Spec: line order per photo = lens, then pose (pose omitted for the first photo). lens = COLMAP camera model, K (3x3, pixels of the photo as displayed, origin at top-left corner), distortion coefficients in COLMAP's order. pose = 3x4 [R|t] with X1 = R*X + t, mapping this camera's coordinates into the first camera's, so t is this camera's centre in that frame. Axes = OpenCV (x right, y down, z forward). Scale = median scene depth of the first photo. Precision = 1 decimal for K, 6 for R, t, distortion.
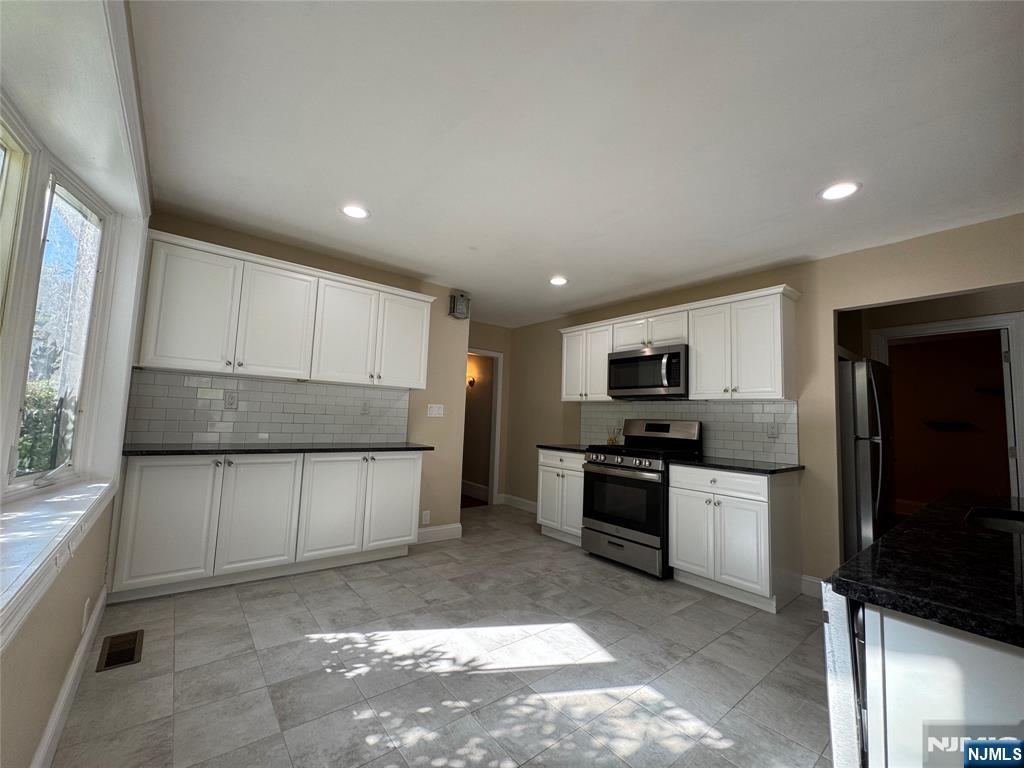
lens RADIAL K [[409.6, 0, 510.3], [0, 409.6, 384.2], [0, 0, 1]] dist [-0.004995, -0.000017]
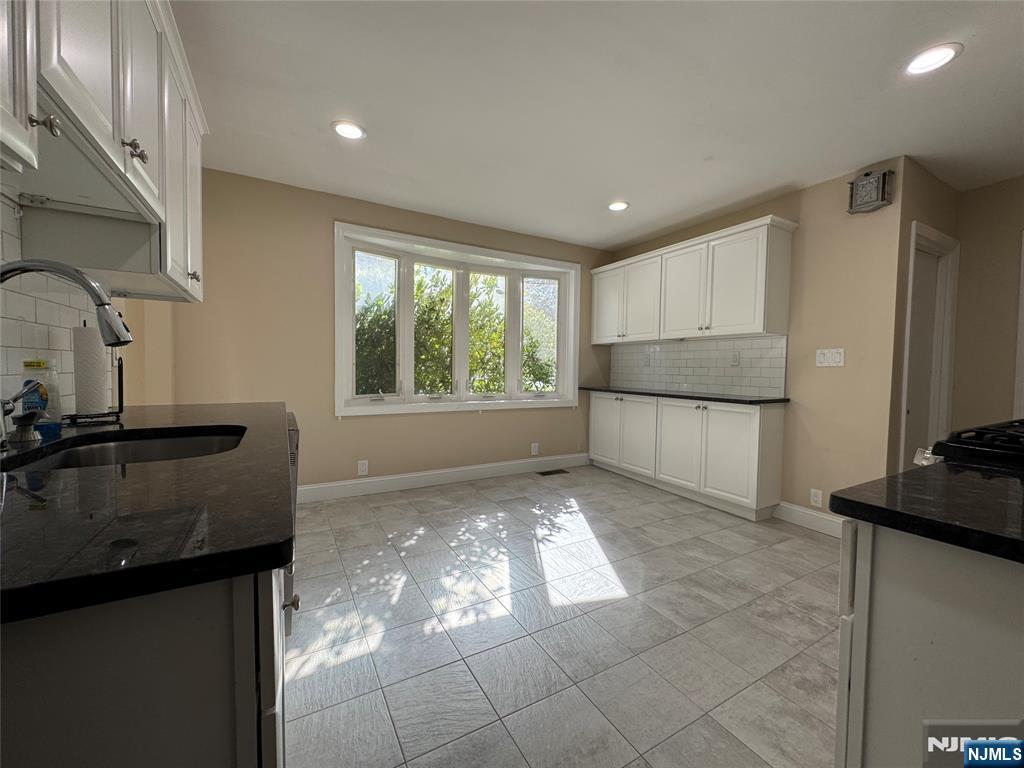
lens RADIAL K [[409.6, 0, 510.3], [0, 409.6, 384.2], [0, 0, 1]] dist [-0.004995, -0.000017]
pose [[-0.170098, -0.002568, -0.985424, 1.145510], [0.061198, 0.998039, -0.013164, 0.157968], [0.983525, -0.062545, -0.169608, 1.035493]]
